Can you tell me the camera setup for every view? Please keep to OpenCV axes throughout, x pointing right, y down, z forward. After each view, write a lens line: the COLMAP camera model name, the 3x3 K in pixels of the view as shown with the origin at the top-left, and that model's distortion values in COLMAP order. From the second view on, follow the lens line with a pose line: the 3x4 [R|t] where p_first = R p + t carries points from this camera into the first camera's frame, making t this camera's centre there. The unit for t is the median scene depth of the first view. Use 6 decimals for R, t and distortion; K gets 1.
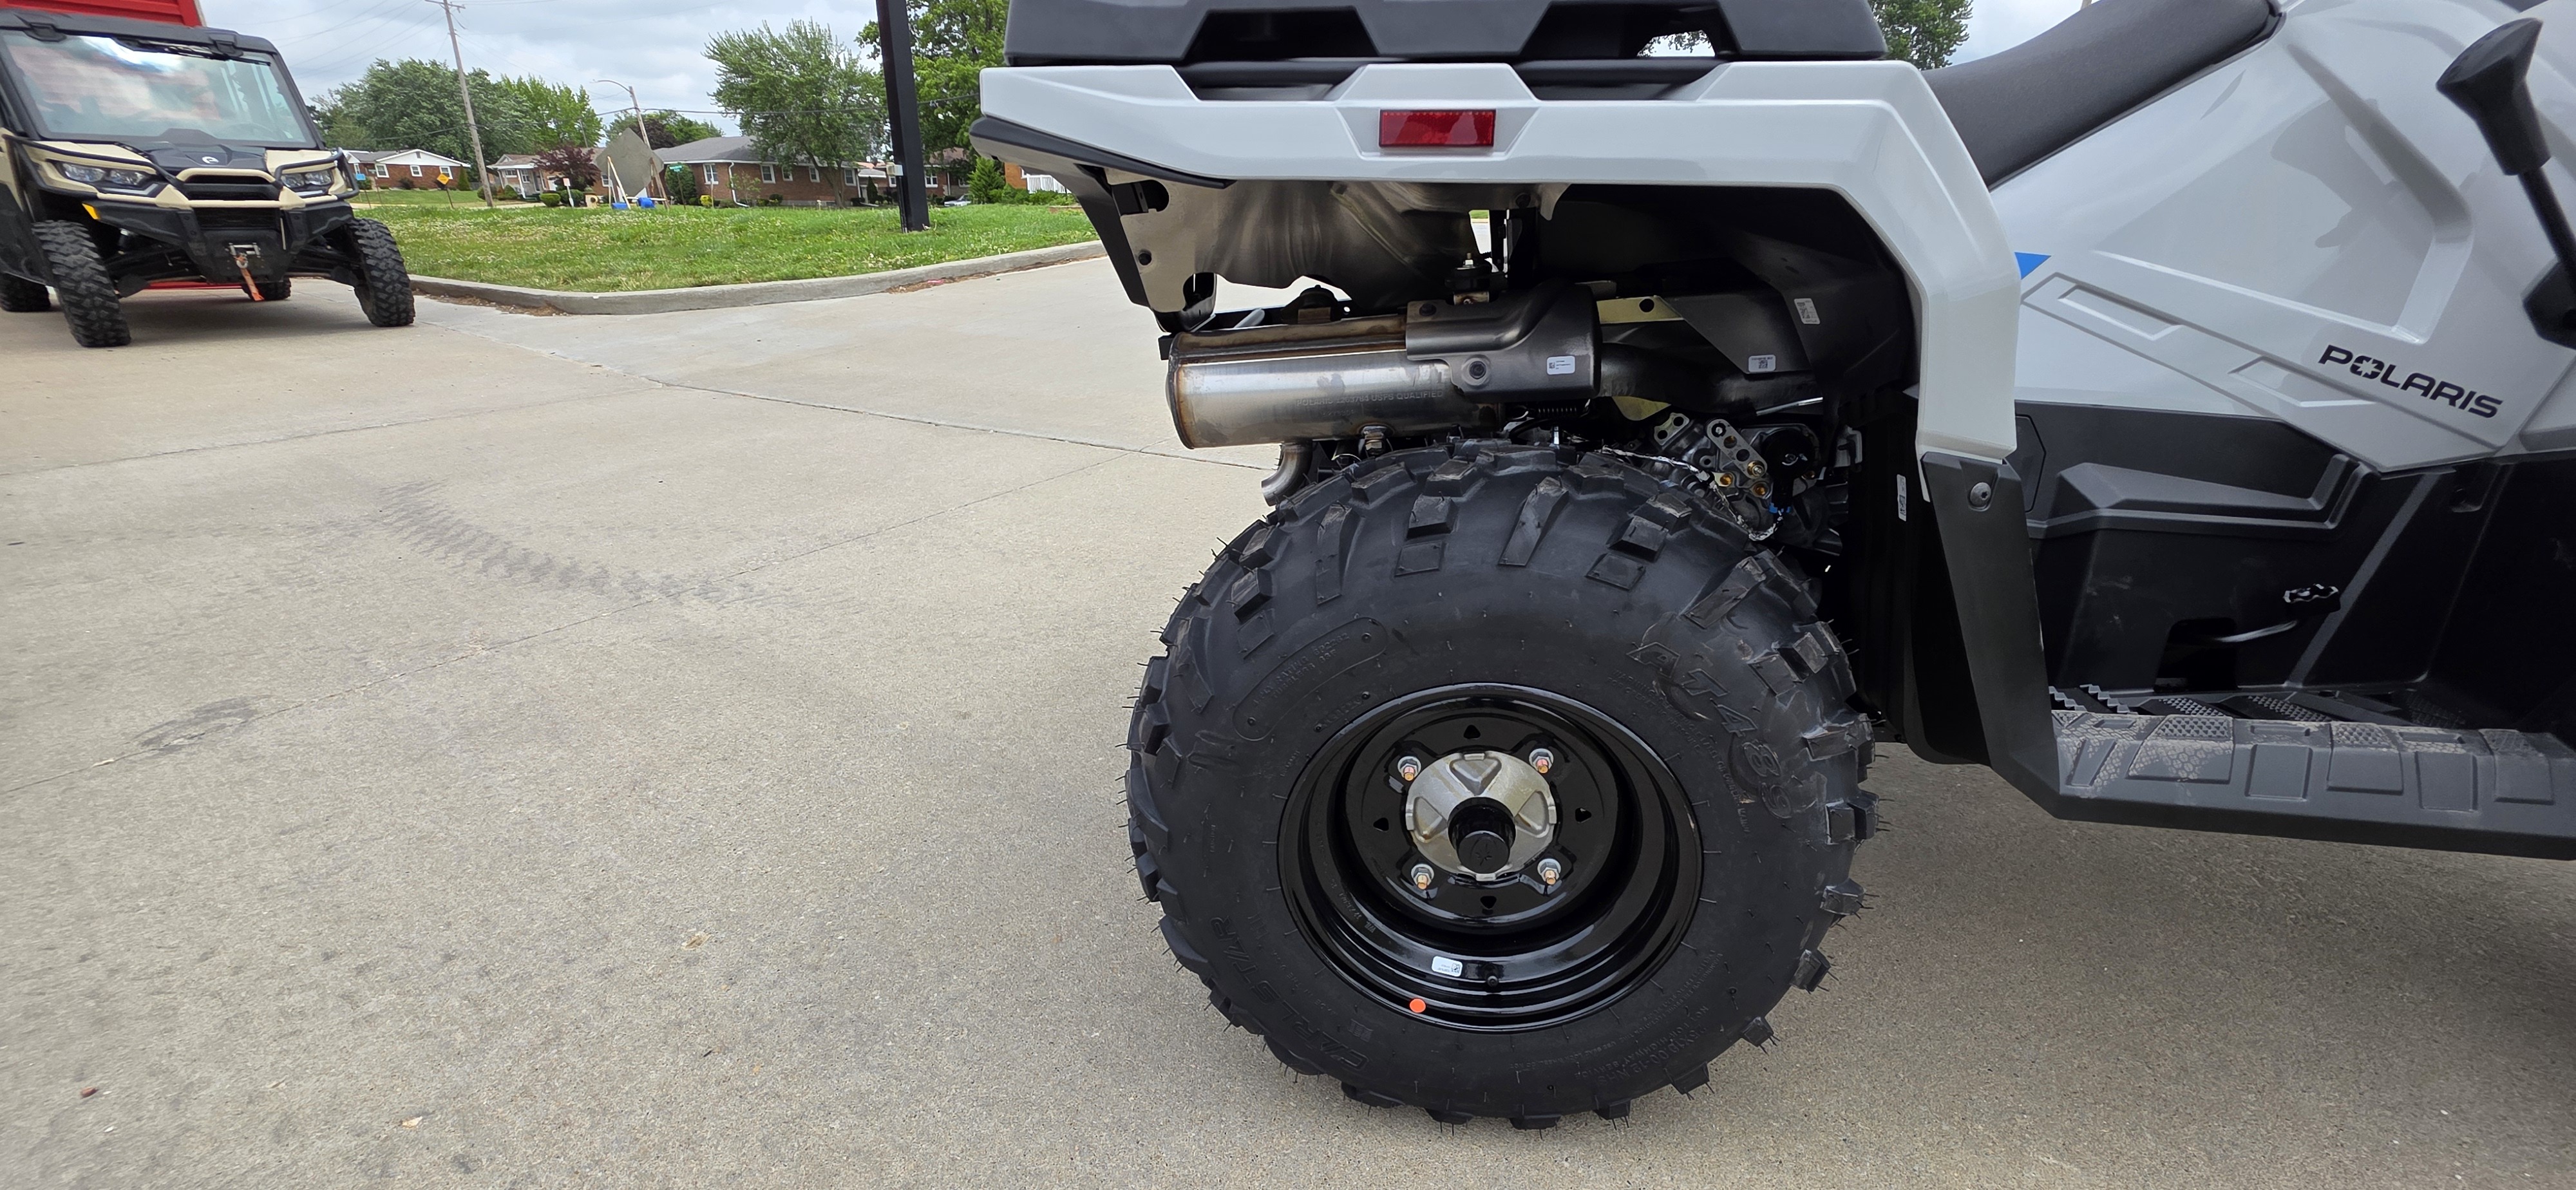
lens RADIAL K [[1025.4, 0, 1291.4], [0, 1025.4, 586.8], [0, 0, 1]] dist [0.004536, -0.001084]
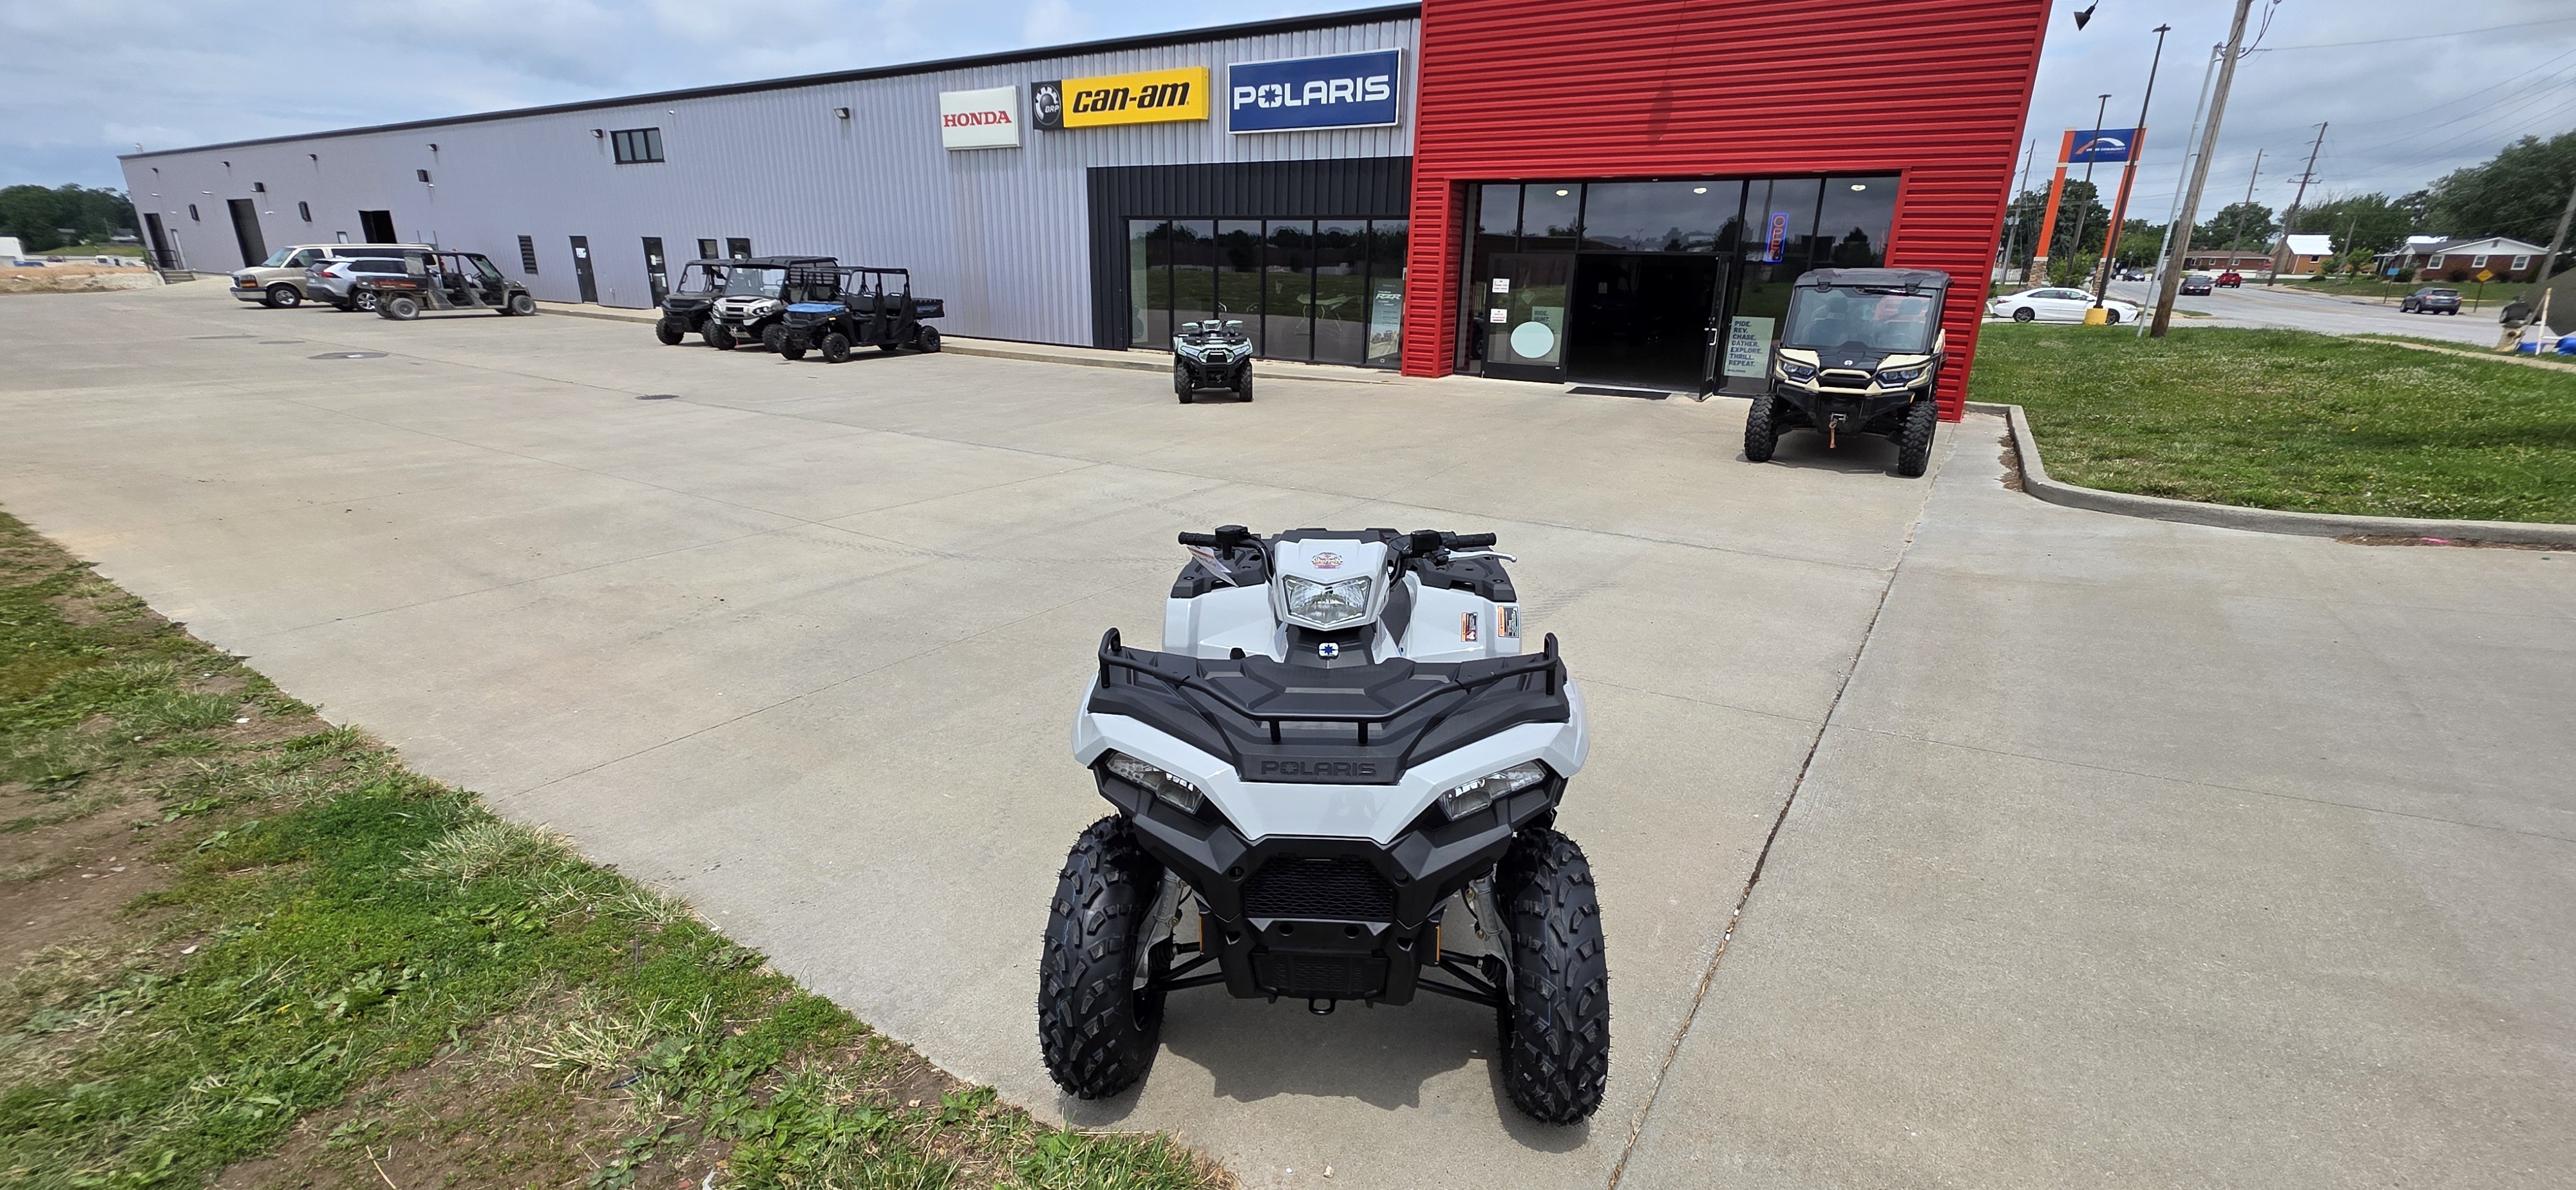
lens RADIAL K [[1019.8, 0, 1289.6], [0, 1019.8, 585.0], [0, 0, 1]] dist [0.004874, -0.001331]
pose [[0.050316, 0.292017, -0.955089, 0.541285], [-0.360779, 0.897039, 0.255262, -0.206514], [0.931293, 0.331732, 0.150489, 0.075285]]
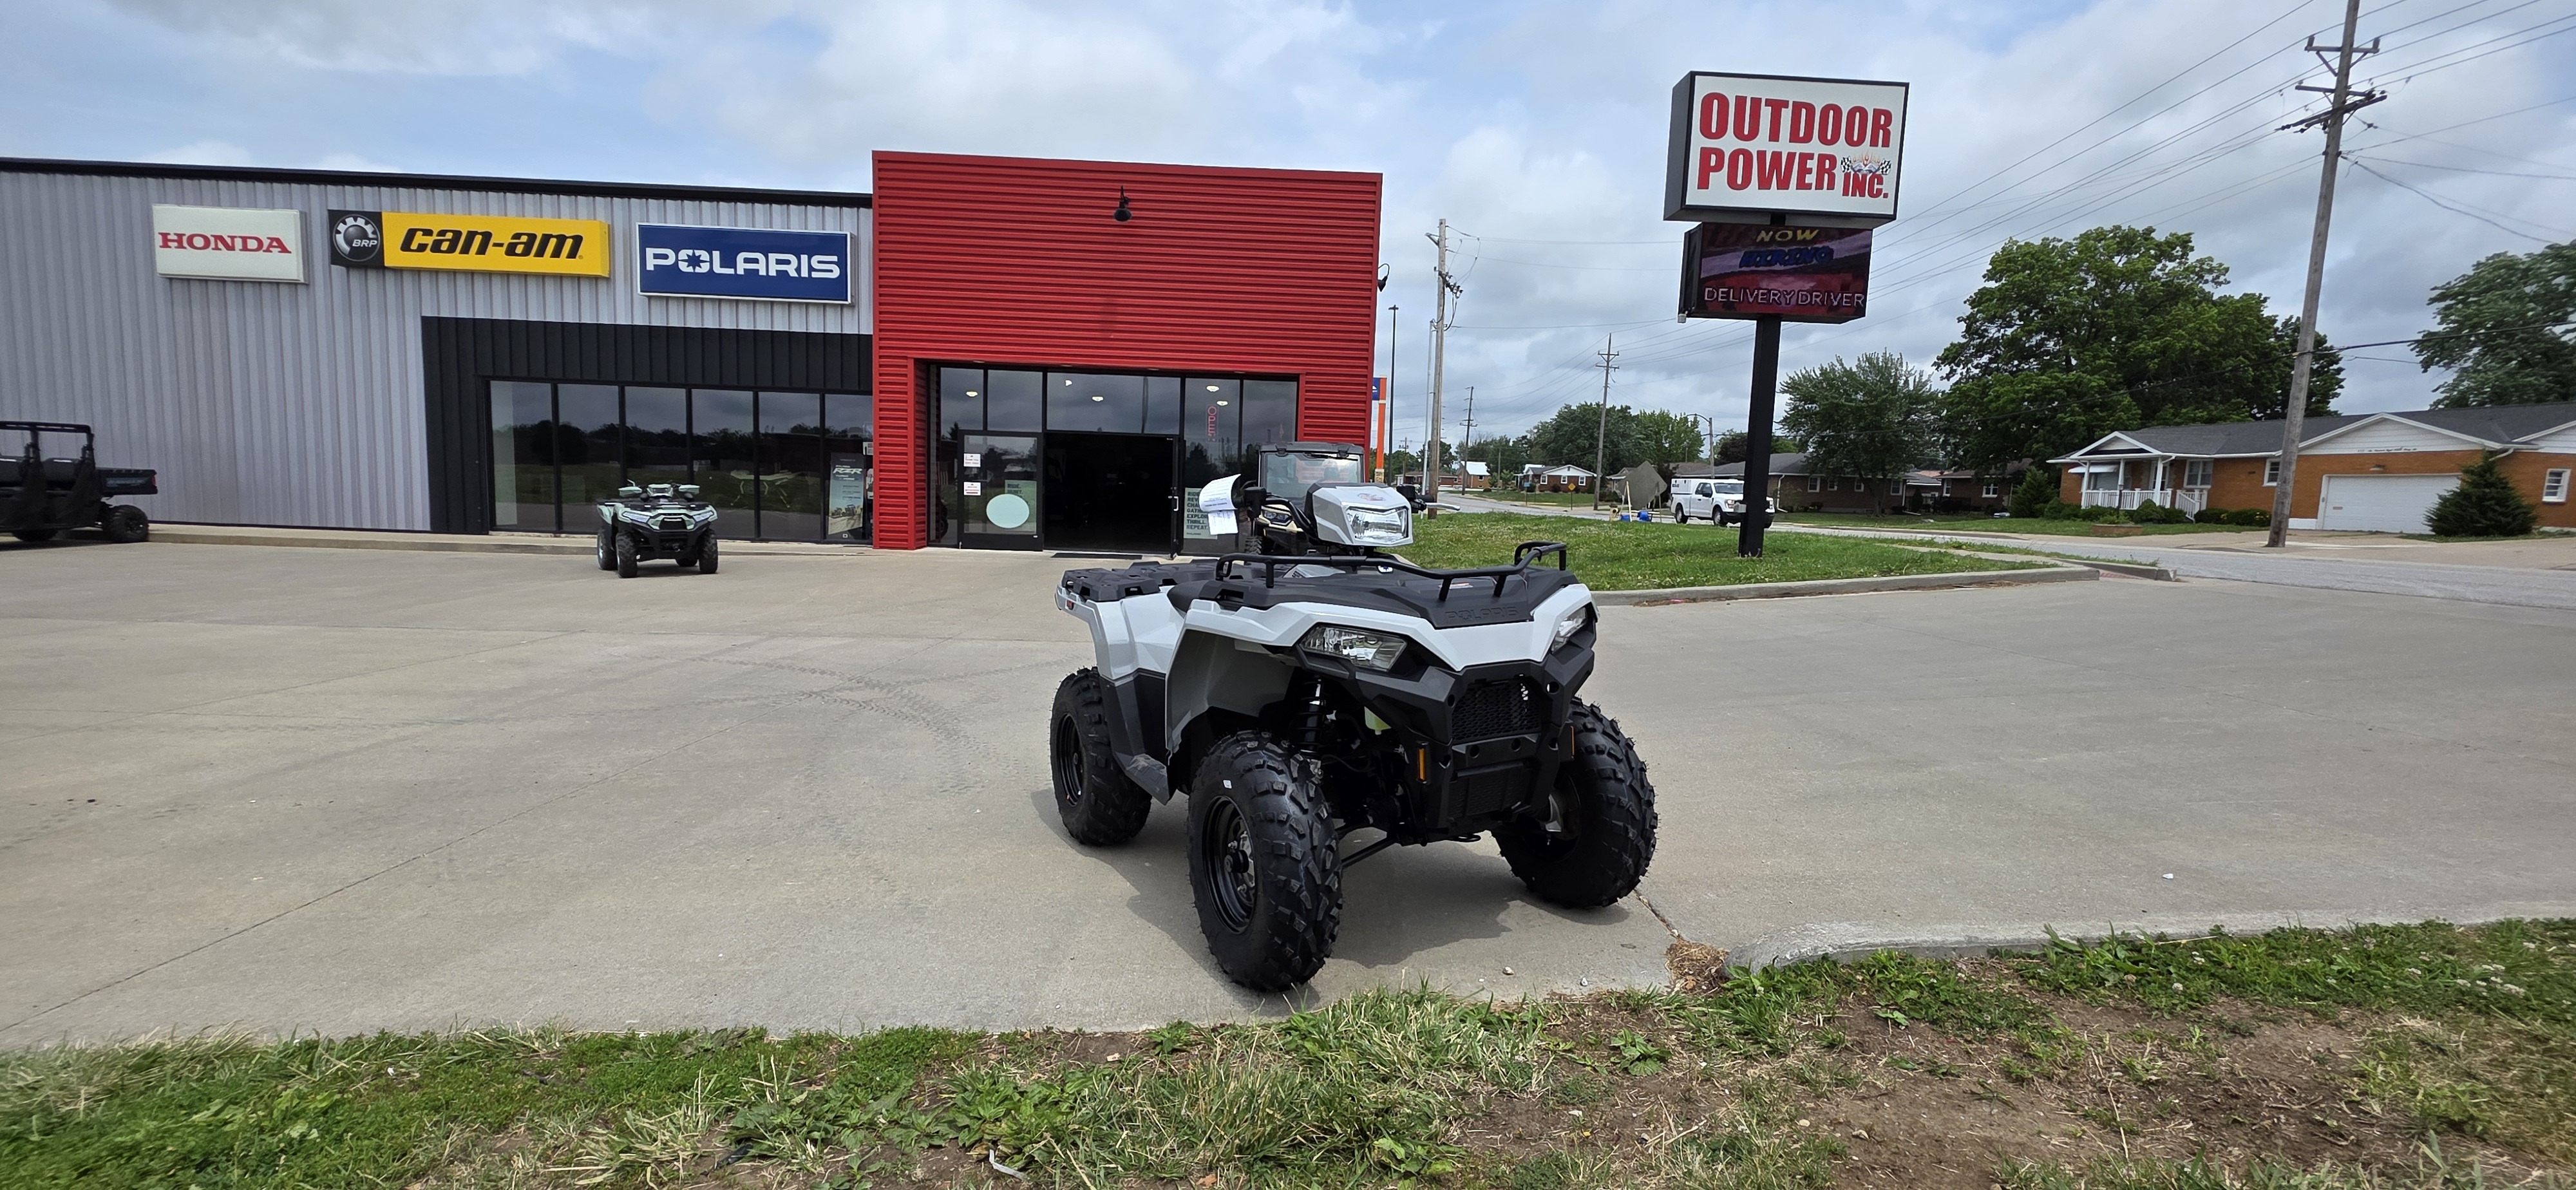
lens RADIAL K [[1019.8, 0, 1289.6], [0, 1019.8, 585.0], [0, 0, 1]] dist [0.004874, -0.001331]
pose [[0.589747, 0.085816, -0.803015, 0.533344], [-0.303751, 0.944895, -0.122102, -0.023805], [0.748287, 0.315926, 0.583316, -0.136474]]
